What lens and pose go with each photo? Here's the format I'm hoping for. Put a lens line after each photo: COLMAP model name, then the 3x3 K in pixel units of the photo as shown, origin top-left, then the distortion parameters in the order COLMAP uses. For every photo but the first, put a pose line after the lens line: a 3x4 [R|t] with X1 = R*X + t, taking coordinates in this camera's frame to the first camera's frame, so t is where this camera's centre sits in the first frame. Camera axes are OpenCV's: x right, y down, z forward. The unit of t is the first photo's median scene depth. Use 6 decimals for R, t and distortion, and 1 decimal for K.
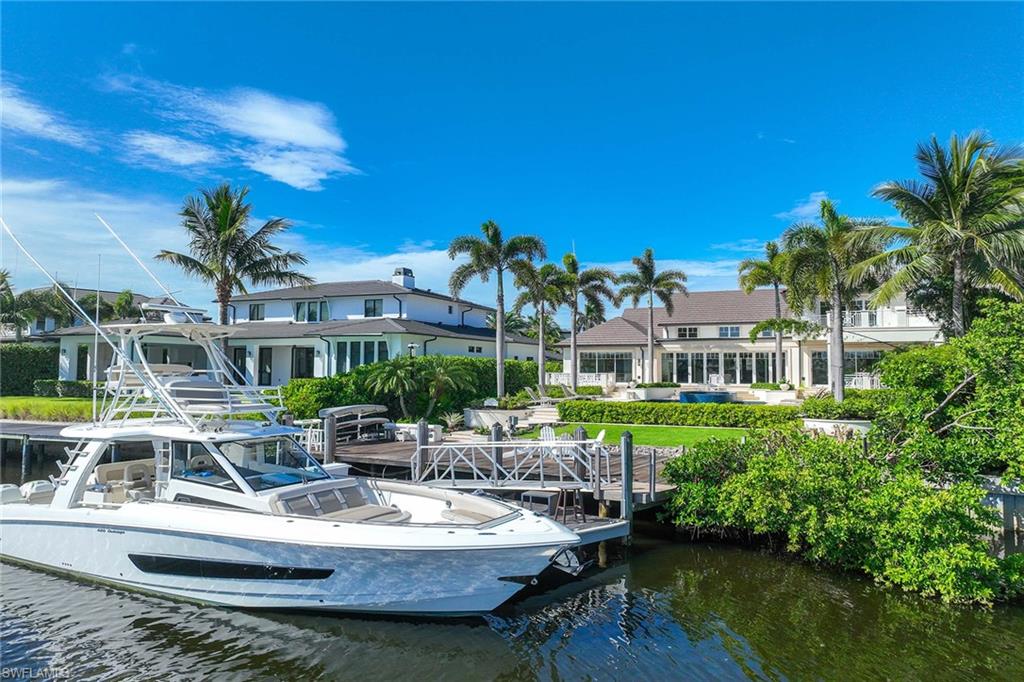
lens RADIAL K [[751.0, 0, 512.0], [0, 751.0, 341.0], [0, 0, 1]] dist [0.004354, -0.000533]
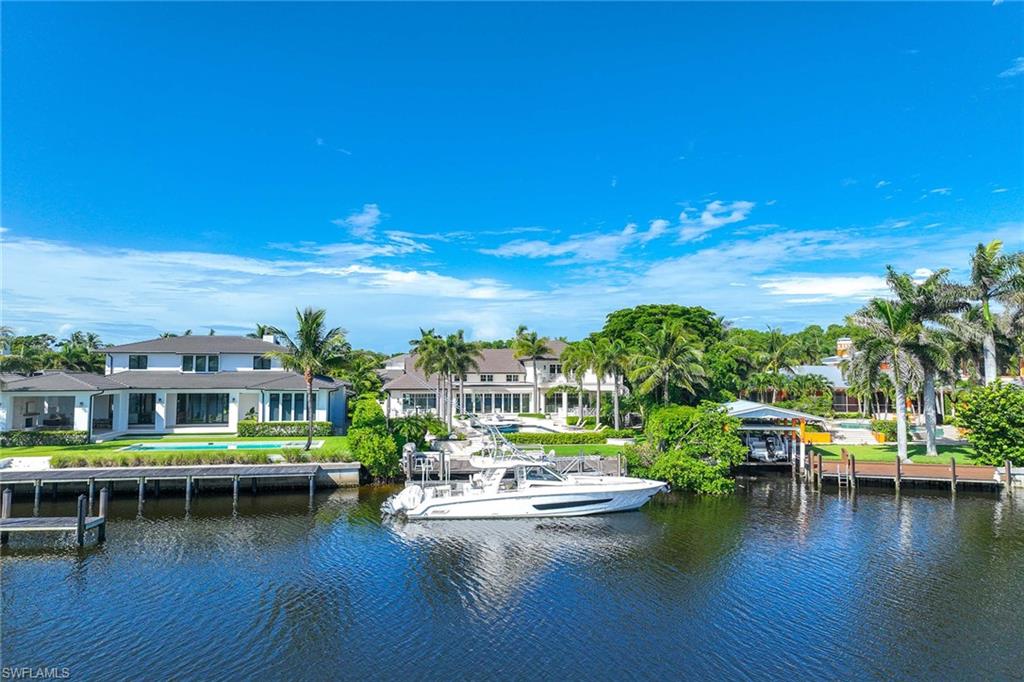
lens RADIAL K [[751.0, 0, 512.0], [0, 751.0, 341.0], [0, 0, 1]] dist [0.004354, -0.000533]
pose [[0.831429, 0.016641, 0.555381, -0.568060], [-0.018991, 0.999818, -0.001528, -0.091225], [-0.555306, -0.009277, 0.831595, -0.360720]]
